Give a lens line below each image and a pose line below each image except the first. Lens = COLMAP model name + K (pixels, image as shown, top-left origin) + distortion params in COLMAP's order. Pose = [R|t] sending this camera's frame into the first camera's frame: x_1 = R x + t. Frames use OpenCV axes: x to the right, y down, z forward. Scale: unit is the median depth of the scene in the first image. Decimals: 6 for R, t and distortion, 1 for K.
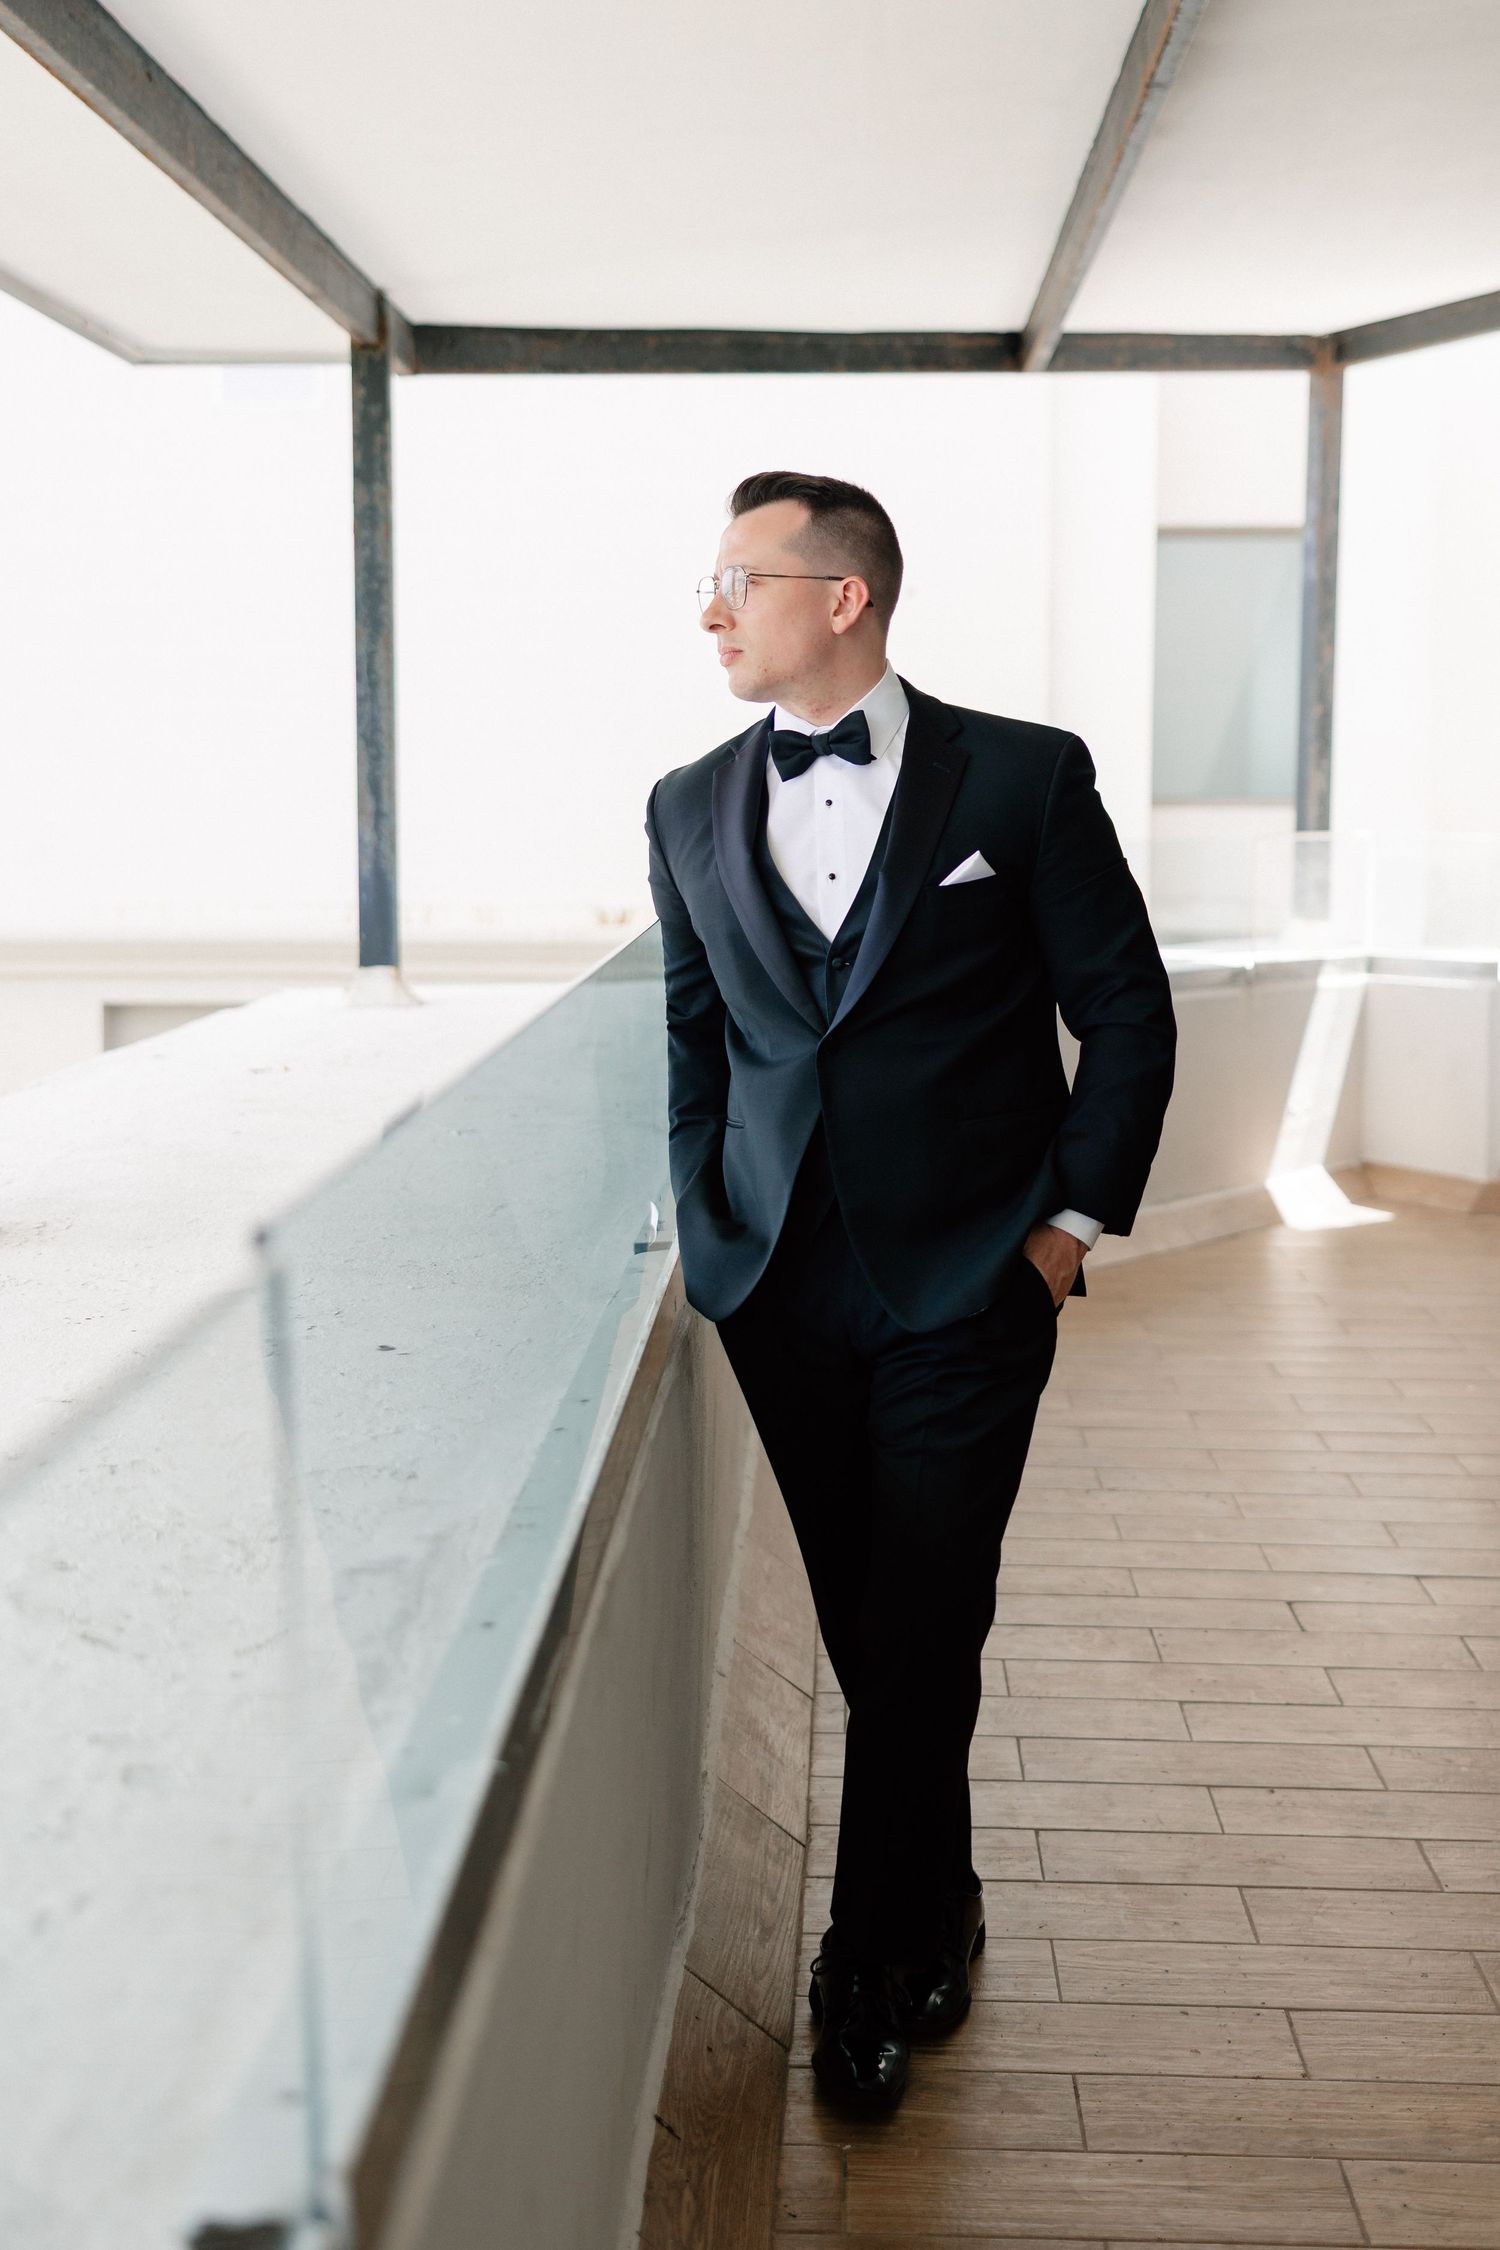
lens RADIAL K [[2230.7, 0, 745.7], [0, 2230.7, 1126.5], [0, 0, 1]] dist [0.014275, 0.000000]
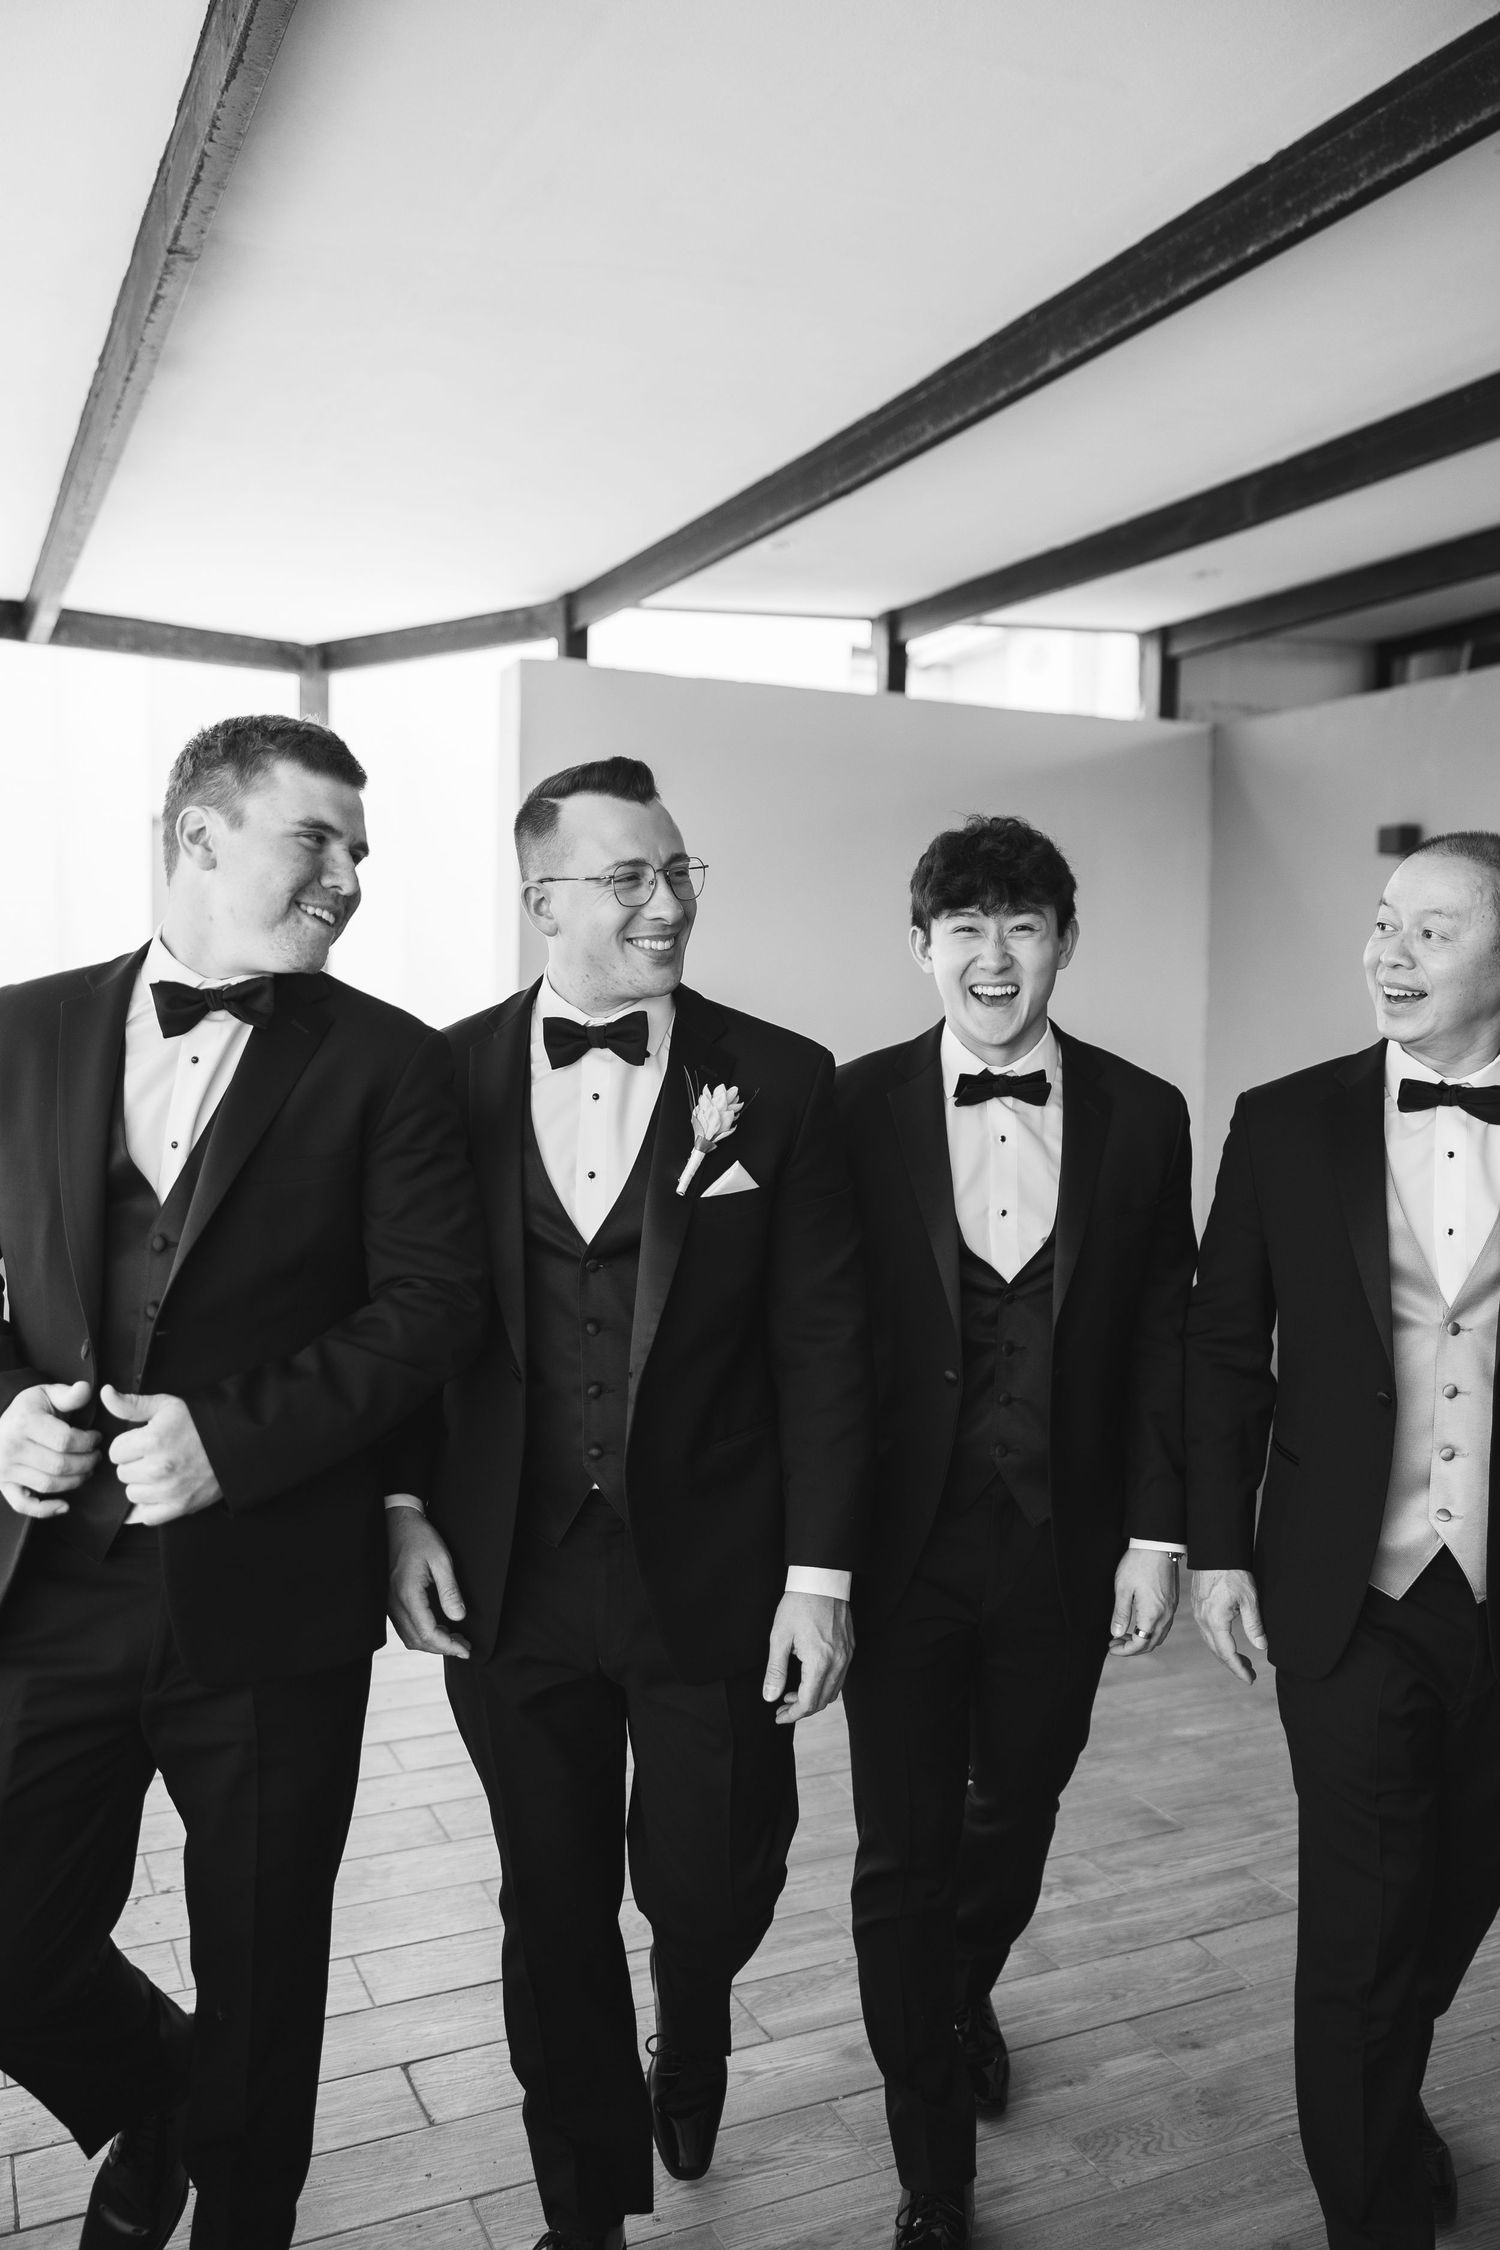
lens RADIAL K [[1836.0, 0, 748.5], [0, 1836.0, 1133.3], [0, 0, 1]] dist [0.017236, 0.006044]
pose [[0.881384, -0.014094, 0.472191, 0.014331], [0.061782, 0.994409, -0.085639, -0.020032], [-0.468344, 0.104654, 0.877326, 0.129516]]
